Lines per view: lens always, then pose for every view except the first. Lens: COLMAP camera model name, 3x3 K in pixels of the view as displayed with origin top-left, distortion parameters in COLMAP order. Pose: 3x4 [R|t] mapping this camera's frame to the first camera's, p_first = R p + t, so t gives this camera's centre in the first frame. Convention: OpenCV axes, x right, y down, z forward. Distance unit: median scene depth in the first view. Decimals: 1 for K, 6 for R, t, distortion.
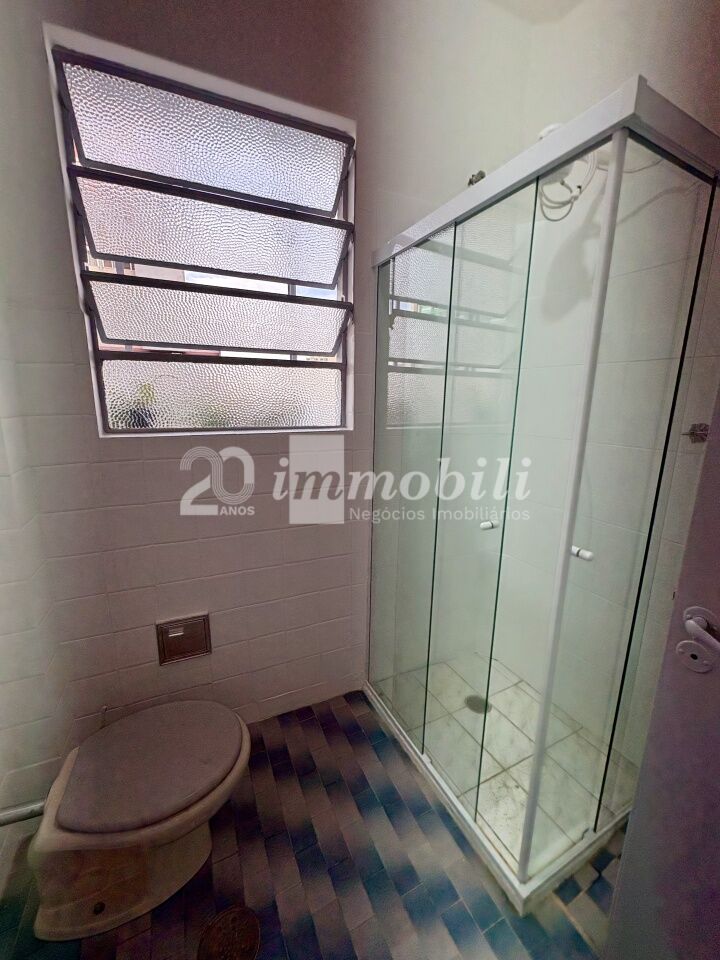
lens RADIAL K [[379.7, 0, 359.7], [0, 379.7, 480.4], [0, 0, 1]] dist [-0.001603, -0.000365]
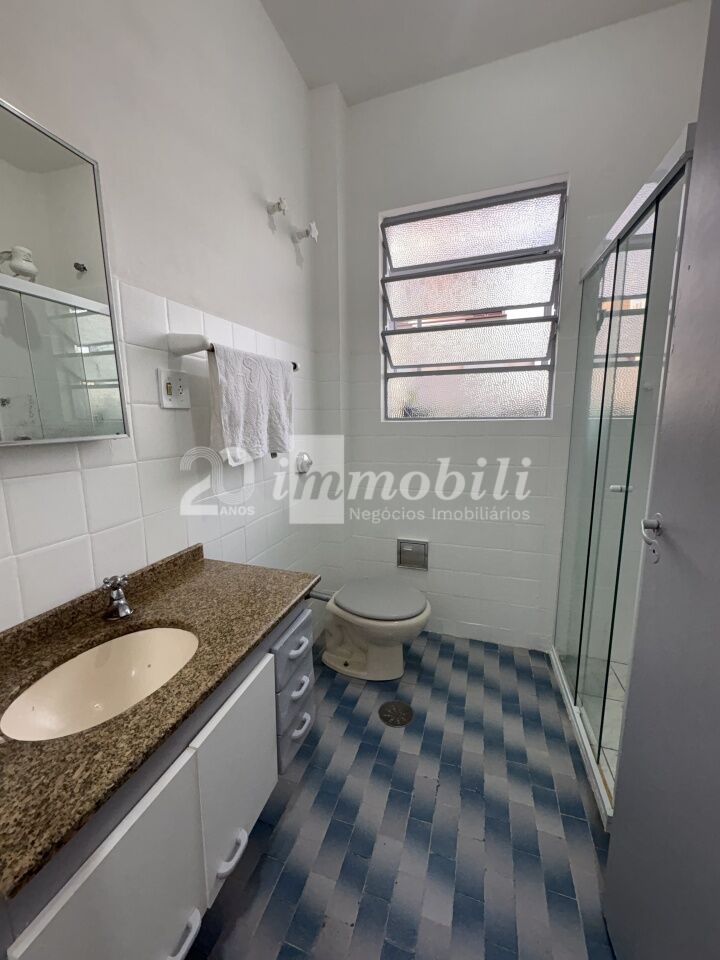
lens RADIAL K [[379.7, 0, 356.6], [0, 379.7, 479.1], [0, 0, 1]] dist [-0.001603, -0.000365]
pose [[0.721498, 0.095684, -0.685773, 0.453547], [-0.120504, 0.992644, 0.011720, 0.139678], [0.681850, 0.074183, 0.727721, -0.337450]]
